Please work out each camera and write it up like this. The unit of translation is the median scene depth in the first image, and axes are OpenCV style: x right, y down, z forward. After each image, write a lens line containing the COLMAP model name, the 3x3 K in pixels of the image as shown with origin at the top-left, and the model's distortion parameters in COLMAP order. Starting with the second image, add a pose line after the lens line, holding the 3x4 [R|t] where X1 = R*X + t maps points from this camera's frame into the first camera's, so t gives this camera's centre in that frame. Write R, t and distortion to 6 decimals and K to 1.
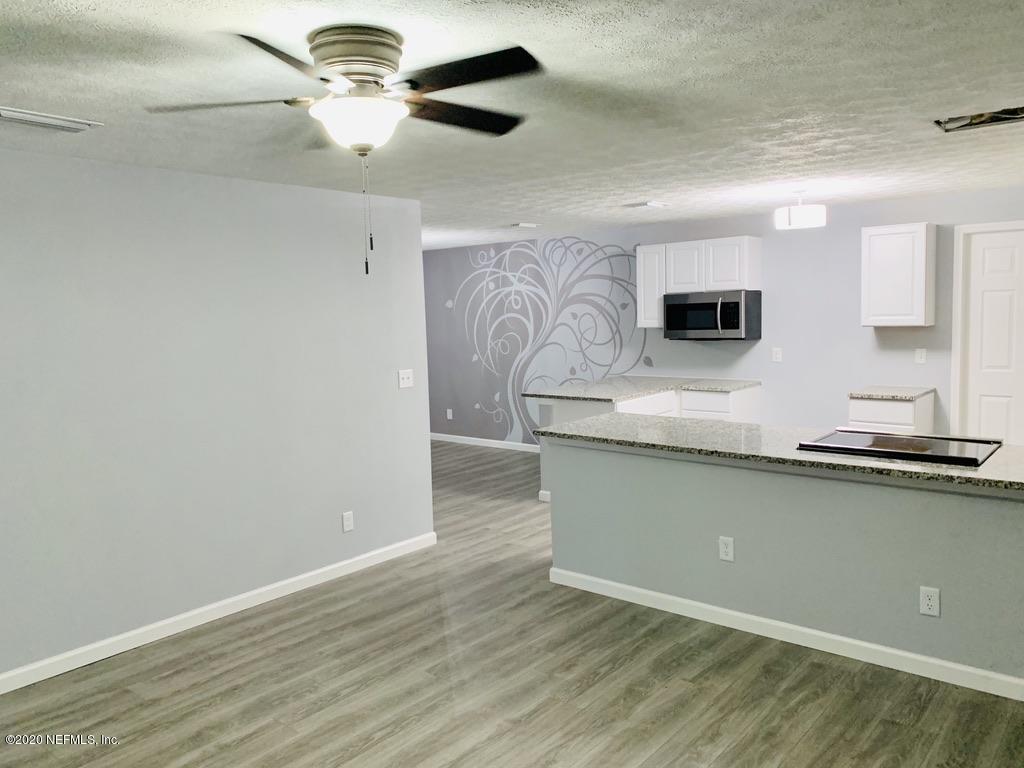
lens RADIAL K [[779.9, 0, 520.8], [0, 779.9, 381.6], [0, 0, 1]] dist [0.045302, -0.002971]
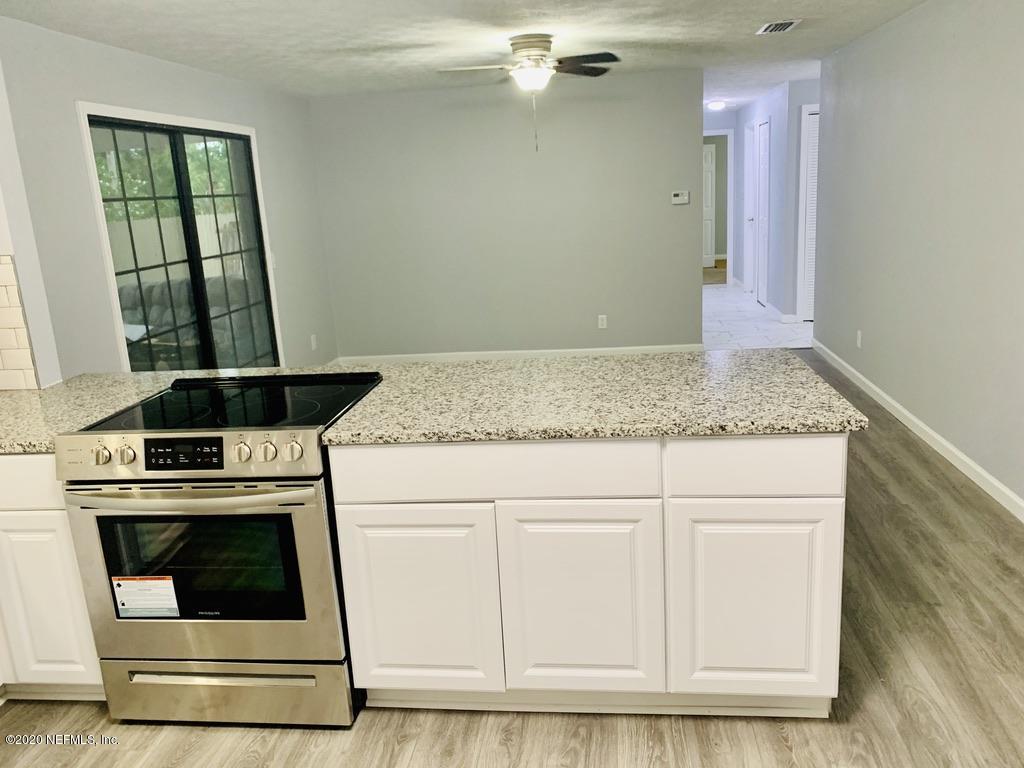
lens RADIAL K [[779.9, 0, 520.8], [0, 779.9, 381.6], [0, 0, 1]] dist [0.045302, -0.002971]
pose [[-0.837535, 0.221370, -0.499531, 0.324268], [0.052112, 0.942444, 0.330277, -0.087858], [0.543893, 0.250587, -0.800866, 0.872794]]
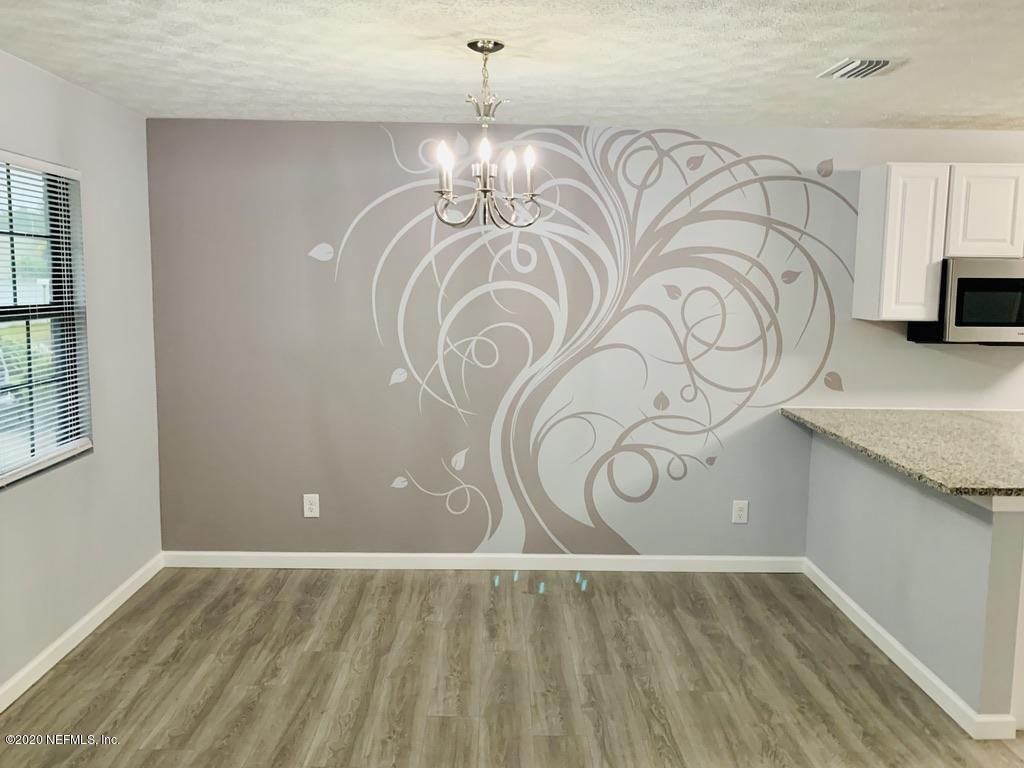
lens RADIAL K [[825.3, 0, 512.0], [0, 825.3, 384.0], [0, 0, 1]] dist [0.010078, 0.001578]
pose [[0.756566, -0.043459, 0.652471, -0.406401], [0.025229, 0.998986, 0.037285, -0.054075], [-0.653430, -0.011748, 0.756895, 0.759466]]
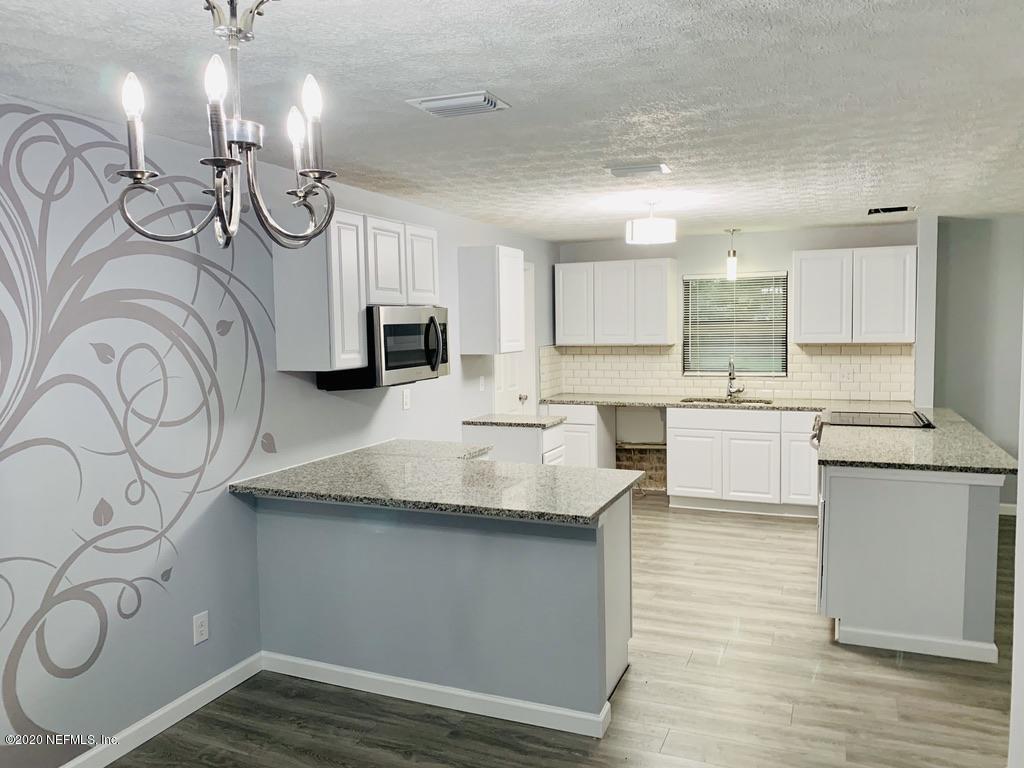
lens RADIAL K [[772.1, 0, 498.3], [0, 772.1, 383.5], [0, 0, 1]] dist [0.003943, 0.001255]
pose [[-0.282273, -0.039037, 0.958539, -0.354405], [0.116107, 0.990437, 0.074527, -0.086518], [-0.952282, 0.132331, -0.275041, 1.058620]]
